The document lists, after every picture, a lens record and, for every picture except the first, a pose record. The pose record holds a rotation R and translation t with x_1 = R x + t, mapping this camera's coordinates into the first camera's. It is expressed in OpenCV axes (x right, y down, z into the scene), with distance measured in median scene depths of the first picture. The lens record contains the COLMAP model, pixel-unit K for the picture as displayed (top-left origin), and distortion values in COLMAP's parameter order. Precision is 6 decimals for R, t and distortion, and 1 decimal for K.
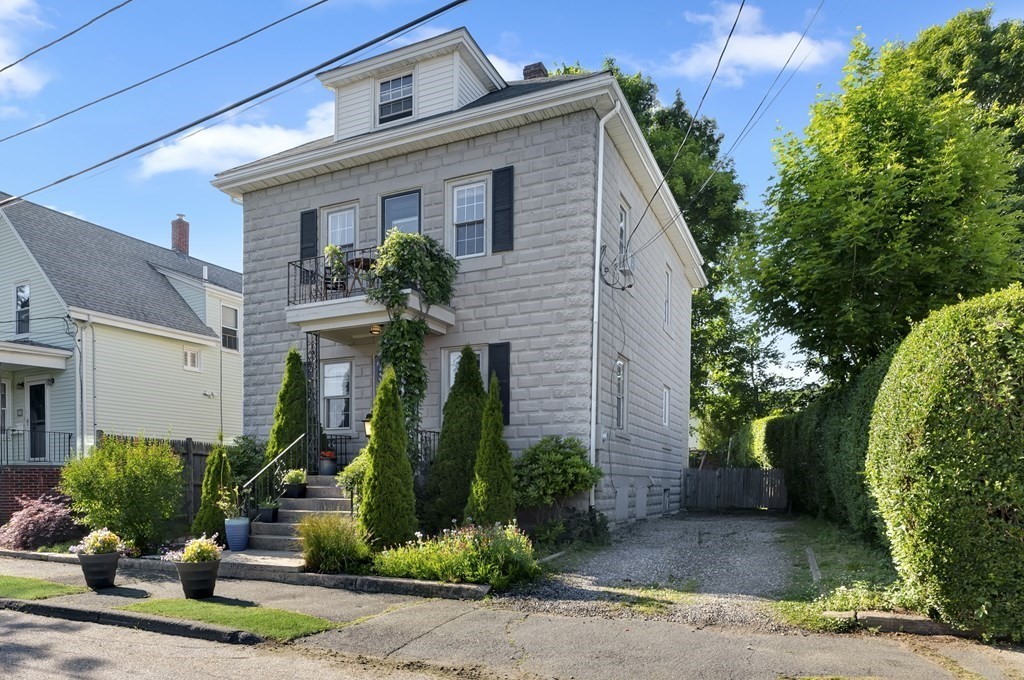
lens RADIAL K [[522.7, 0, 514.8], [0, 522.7, 347.1], [0, 0, 1]] dist [0.002725, -0.001136]
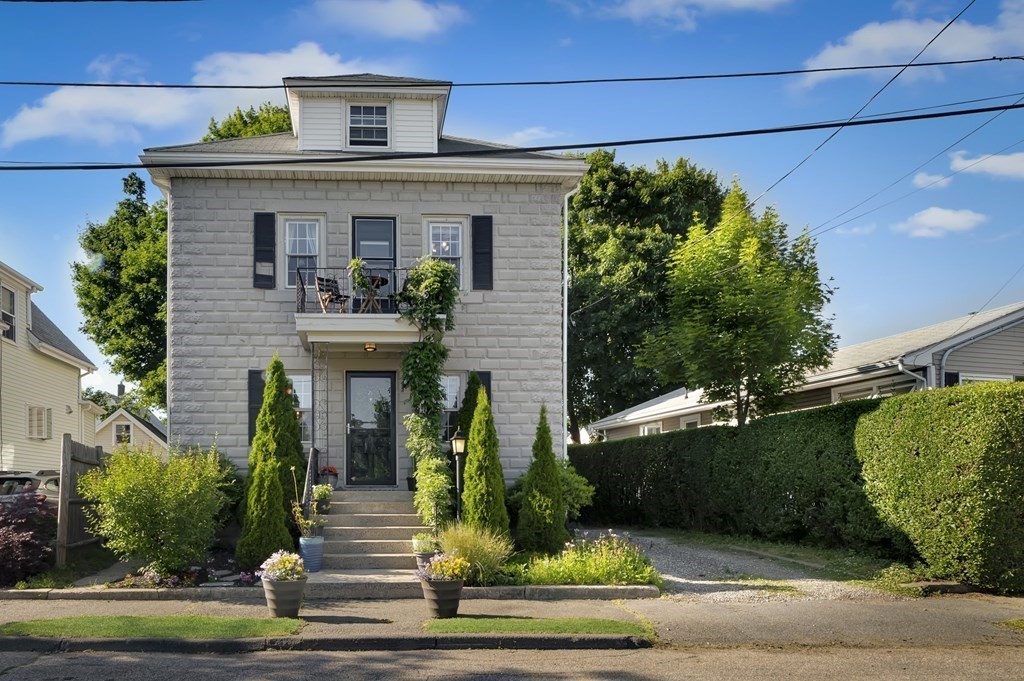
lens RADIAL K [[466.8, 0, 503.8], [0, 466.8, 361.3], [0, 0, 1]] dist [-0.000474, -0.000256]
pose [[0.926962, 0.103164, 0.360691, -0.322638], [-0.091937, 0.994598, -0.048197, 0.013482], [-0.363715, 0.011516, 0.931439, 0.053318]]
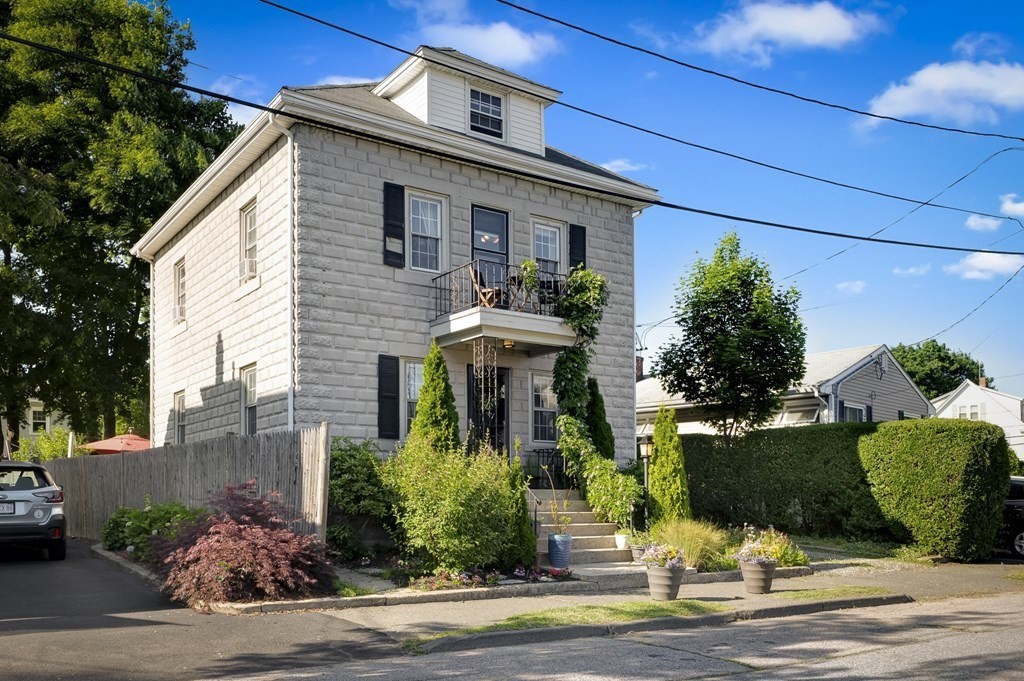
lens RADIAL K [[506.9, 0, 511.3], [0, 506.9, 335.6], [0, 0, 1]] dist [-0.001239, 0.000919]
pose [[0.730753, 0.206537, 0.650648, -0.900408], [-0.172874, 0.978053, -0.116308, 0.065806], [-0.660390, -0.027488, 0.750420, 0.259302]]
